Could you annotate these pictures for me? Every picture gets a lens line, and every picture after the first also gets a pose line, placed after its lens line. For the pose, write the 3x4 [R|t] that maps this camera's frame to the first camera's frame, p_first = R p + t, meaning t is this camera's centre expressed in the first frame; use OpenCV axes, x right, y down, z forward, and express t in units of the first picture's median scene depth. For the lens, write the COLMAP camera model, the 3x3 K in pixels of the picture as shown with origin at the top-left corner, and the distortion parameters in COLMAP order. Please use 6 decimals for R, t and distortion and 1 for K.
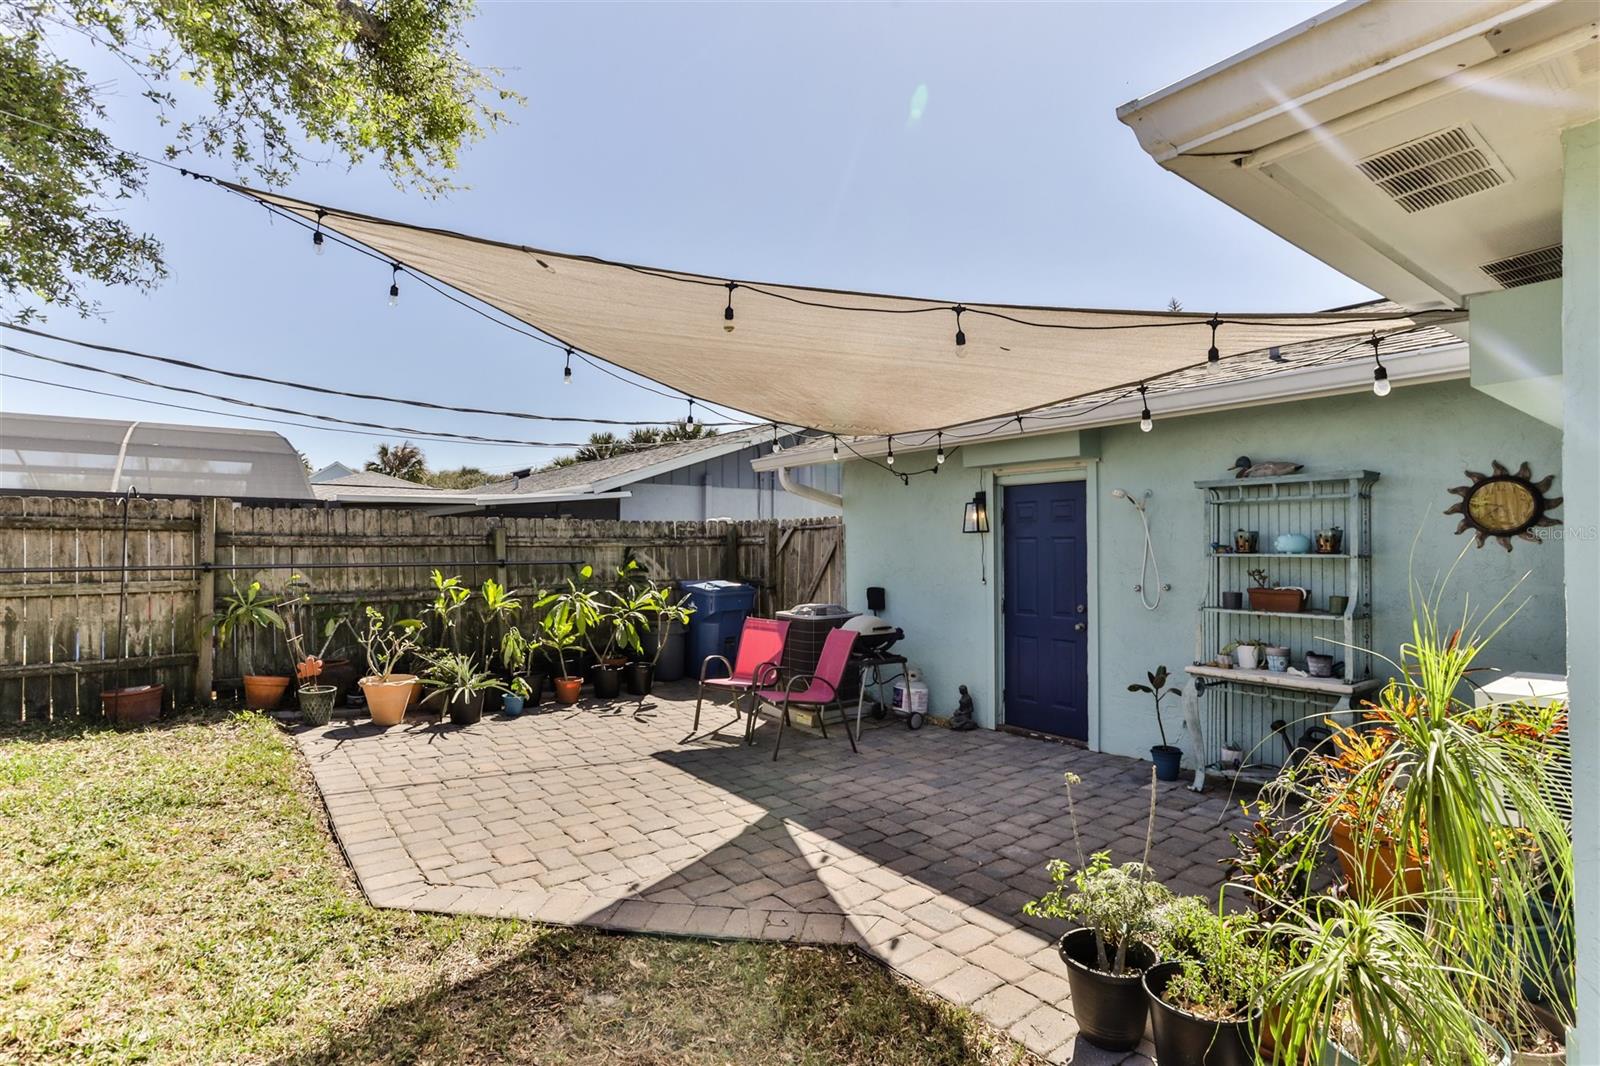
lens RADIAL K [[789.6, 0, 815.3], [0, 789.6, 538.9], [0, 0, 1]] dist [-0.032227, 0.023726]
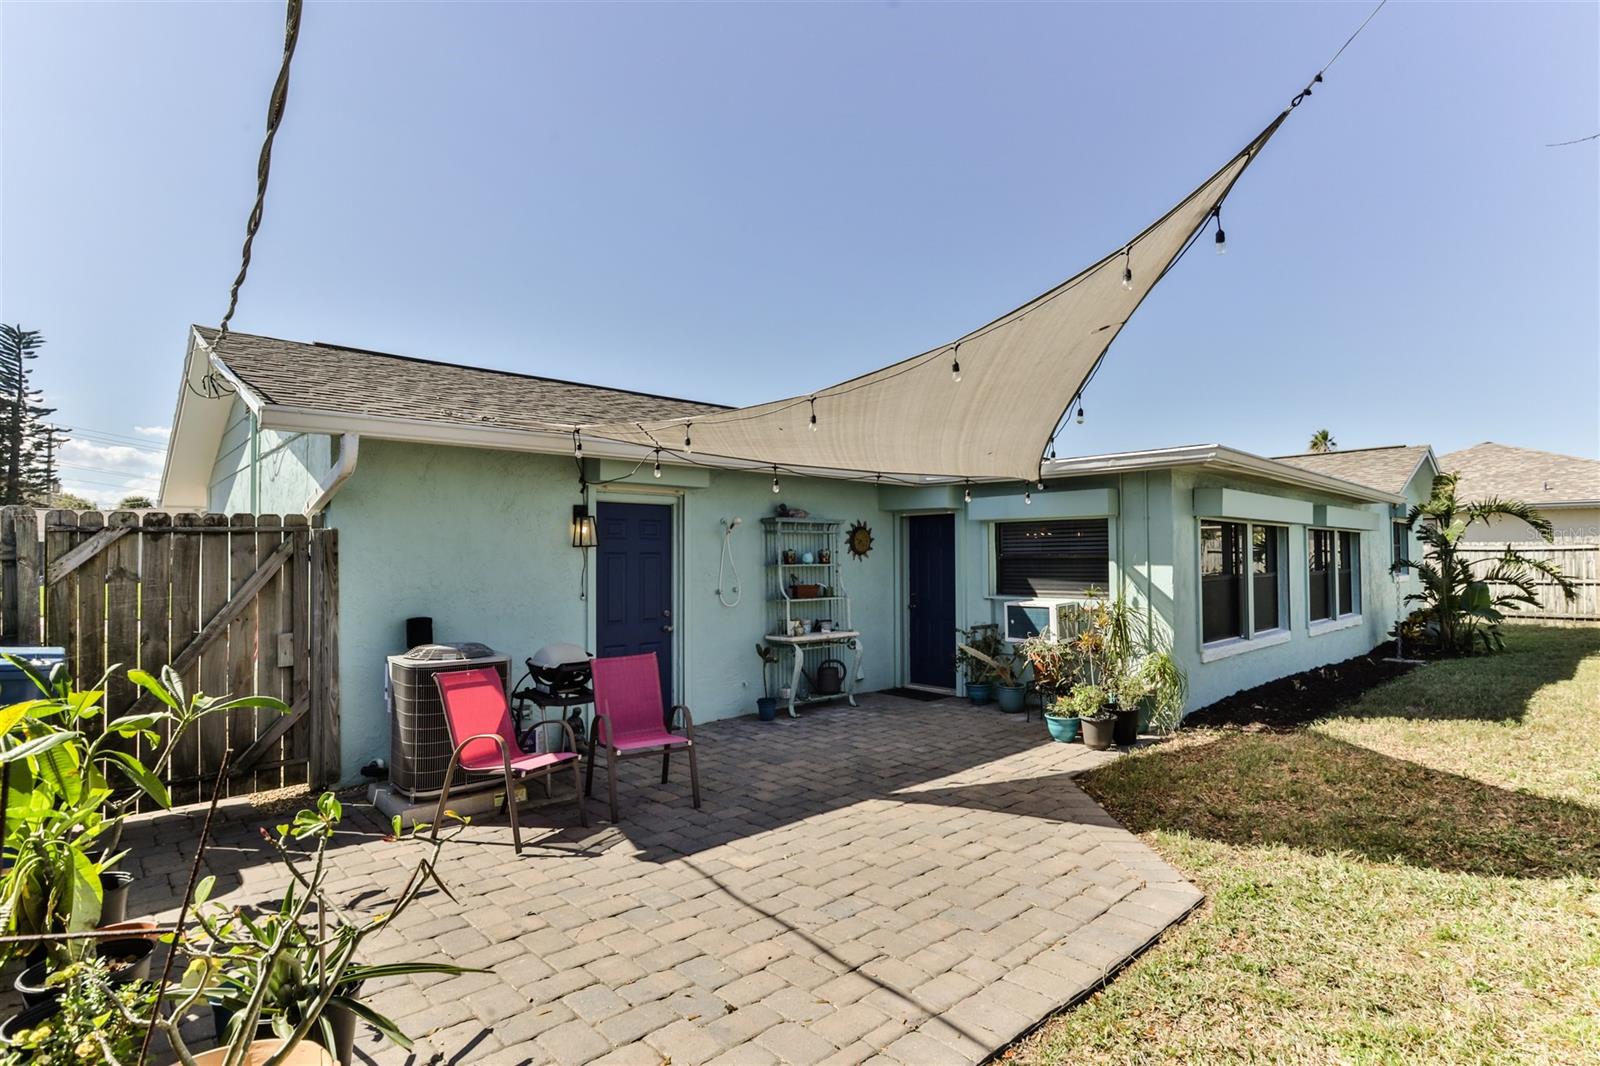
lens RADIAL K [[789.6, 0, 801.6], [0, 789.6, 542.2], [0, 0, 1]] dist [-0.032227, 0.023726]
pose [[-0.088214, 0.027999, 0.995708, -0.786013], [0.001824, 0.999608, -0.027947, 0.013952], [-0.996100, -0.000649, -0.088231, 0.818835]]
